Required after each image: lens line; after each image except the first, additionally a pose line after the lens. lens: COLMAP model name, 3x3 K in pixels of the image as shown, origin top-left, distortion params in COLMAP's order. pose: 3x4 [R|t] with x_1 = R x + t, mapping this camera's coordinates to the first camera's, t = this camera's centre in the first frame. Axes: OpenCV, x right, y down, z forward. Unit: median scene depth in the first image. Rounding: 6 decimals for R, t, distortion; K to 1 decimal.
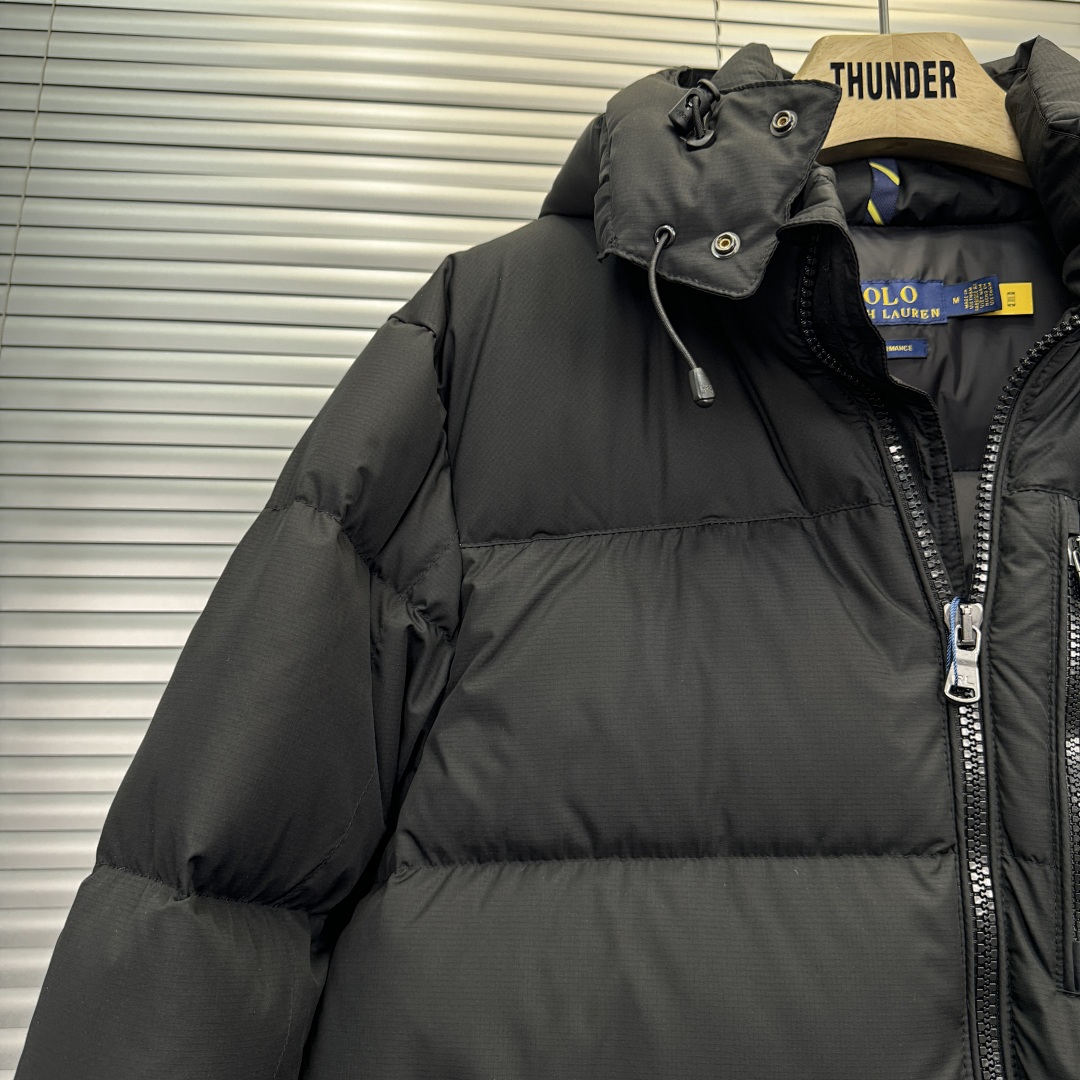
lens RADIAL K [[1041.2, 0, 540.0], [0, 1041.2, 540.0], [0, 0, 1]] dist [0.005704, -0.083126]
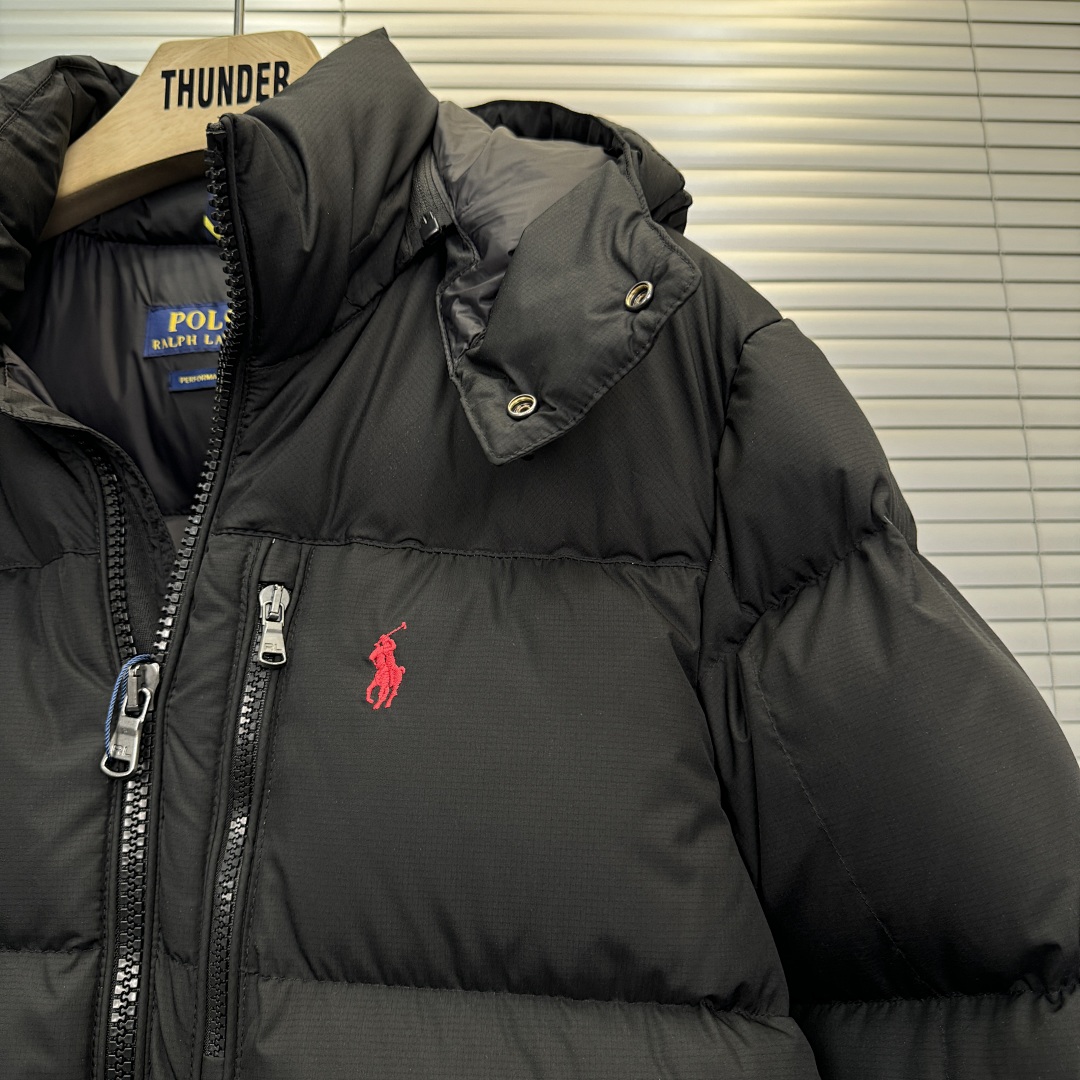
lens RADIAL K [[1041.2, 0, 540.0], [0, 1041.2, 540.0], [0, 0, 1]] dist [0.005704, -0.083126]
pose [[0.999252, -0.019855, -0.033184, 0.657652], [0.018966, 0.999458, -0.026895, -0.011513], [0.033700, 0.026246, 0.999087, 0.103637]]
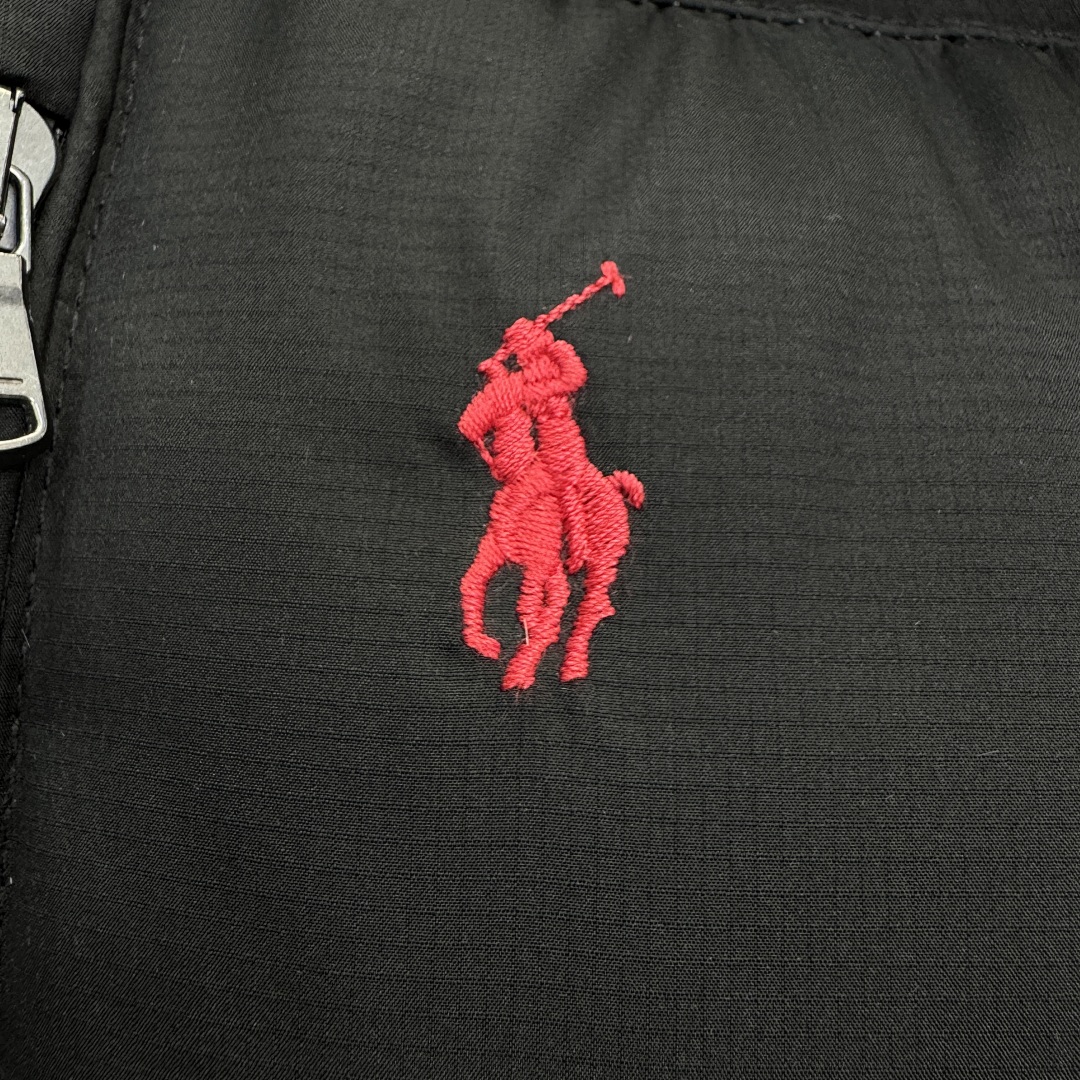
lens RADIAL K [[1063.2, 0, 513.7], [0, 1063.2, 429.7], [0, 0, 1]] dist [0.001118, -0.012317]
pose [[0.994788, -0.005624, 0.101814, 0.507543], [-0.010118, 0.988106, 0.153438, 0.024594], [-0.101466, -0.153669, 0.982899, 0.665060]]
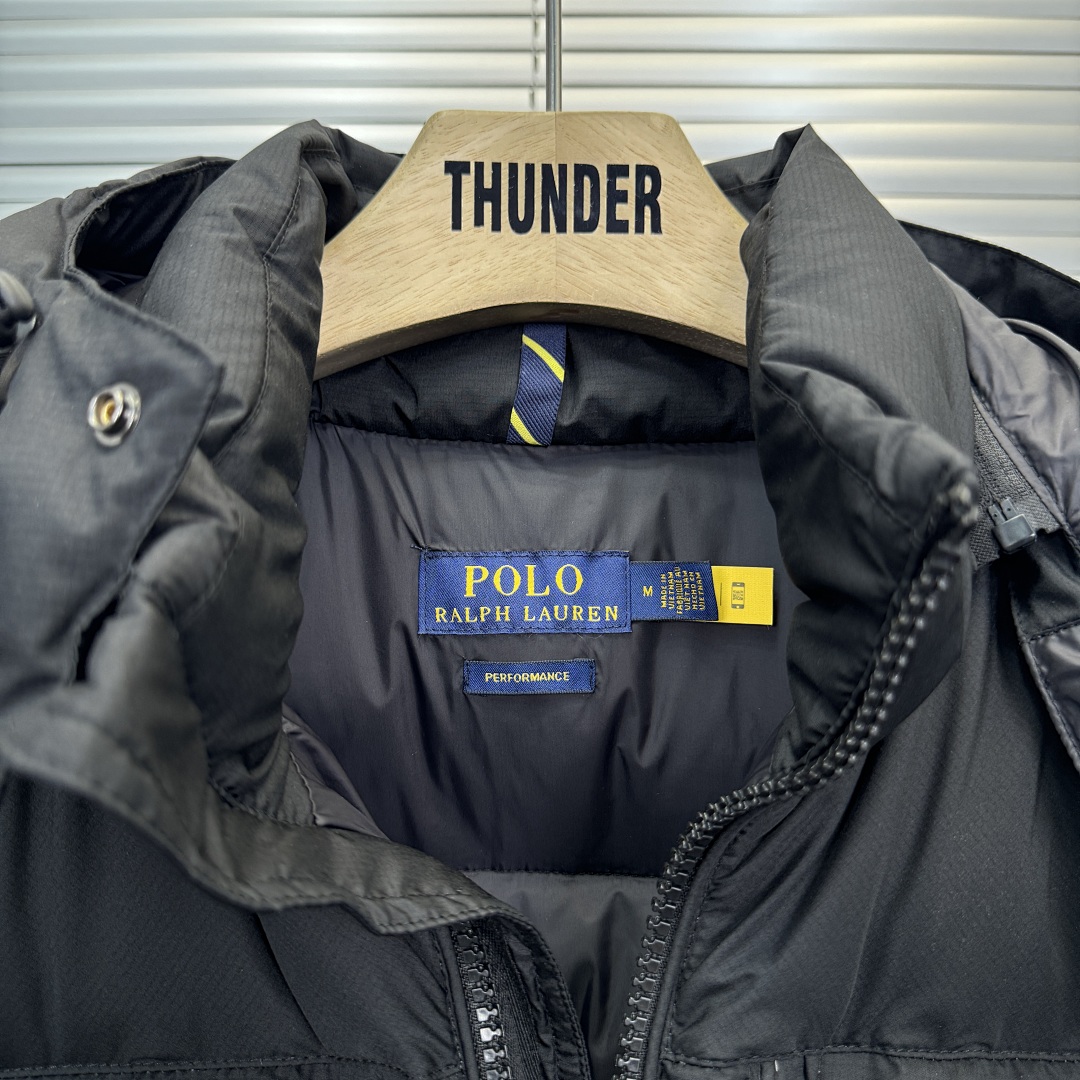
lens RADIAL K [[1018.0, 0, 541.2], [0, 1018.0, 568.9], [0, 0, 1]] dist [0.081283, -0.262751]
pose [[0.996057, 0.004465, 0.088603, 0.291782], [-0.010316, 0.997786, 0.065696, -0.283516], [-0.088113, -0.066351, 0.993898, 0.435142]]
